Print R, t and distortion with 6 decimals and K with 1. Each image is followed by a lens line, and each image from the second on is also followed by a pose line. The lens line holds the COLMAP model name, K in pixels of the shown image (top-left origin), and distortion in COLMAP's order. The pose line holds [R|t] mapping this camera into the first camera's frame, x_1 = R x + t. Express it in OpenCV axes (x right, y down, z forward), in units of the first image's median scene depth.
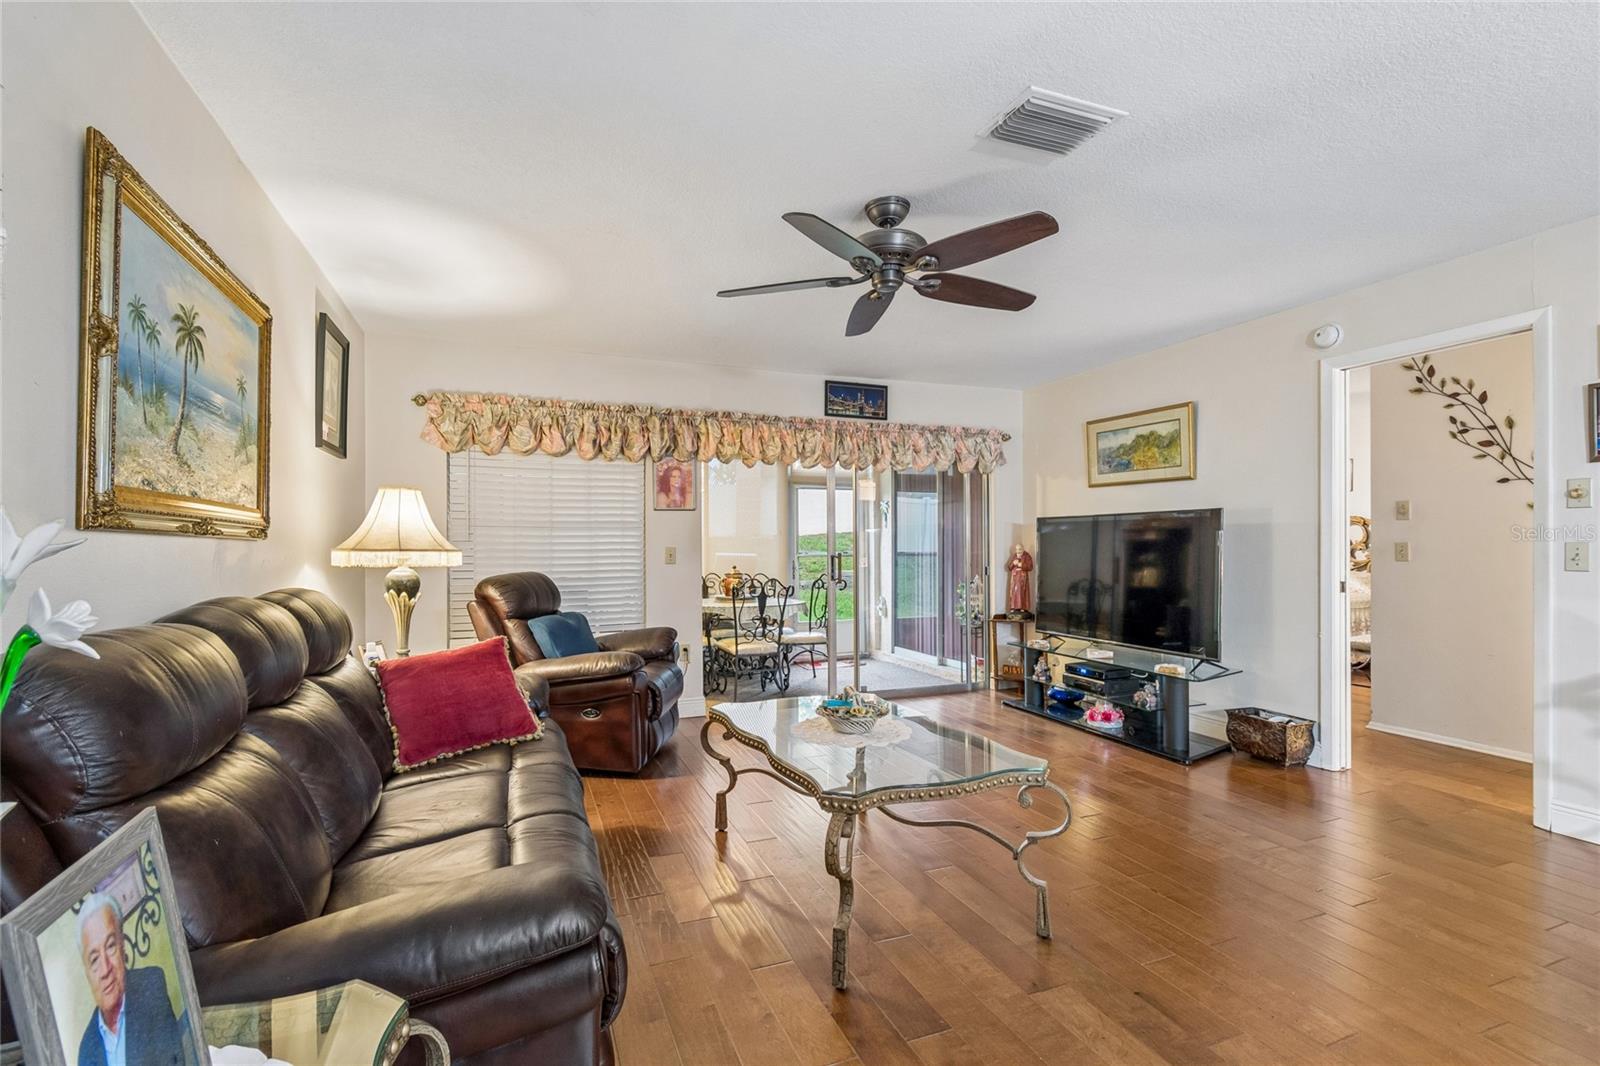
lens RADIAL K [[713.1, 0, 791.7], [0, 713.1, 543.8], [0, 0, 1]] dist [0.001624, -0.000470]
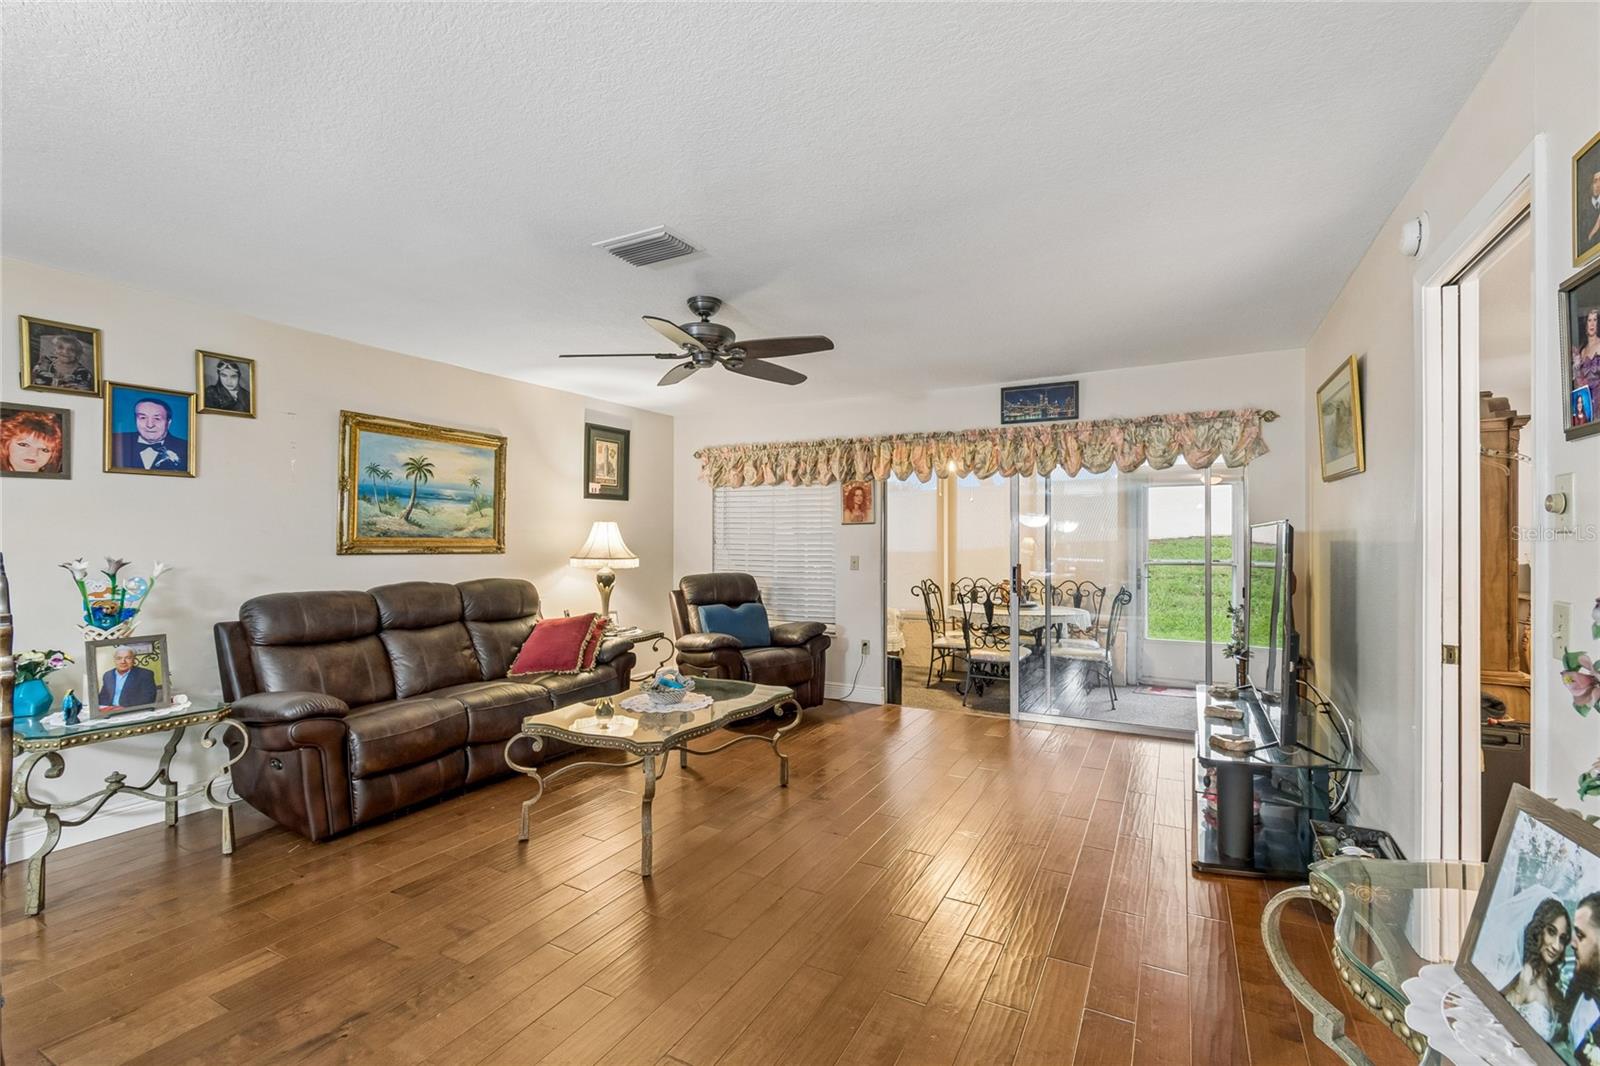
lens RADIAL K [[713.1, 0, 792.9], [0, 713.1, 528.1], [0, 0, 1]] dist [0.001624, -0.000470]
pose [[0.648169, -0.007646, -0.761458, 0.659439], [-0.000613, 0.999944, -0.010562, -0.028200], [0.761497, 0.007313, 0.648128, 0.158631]]
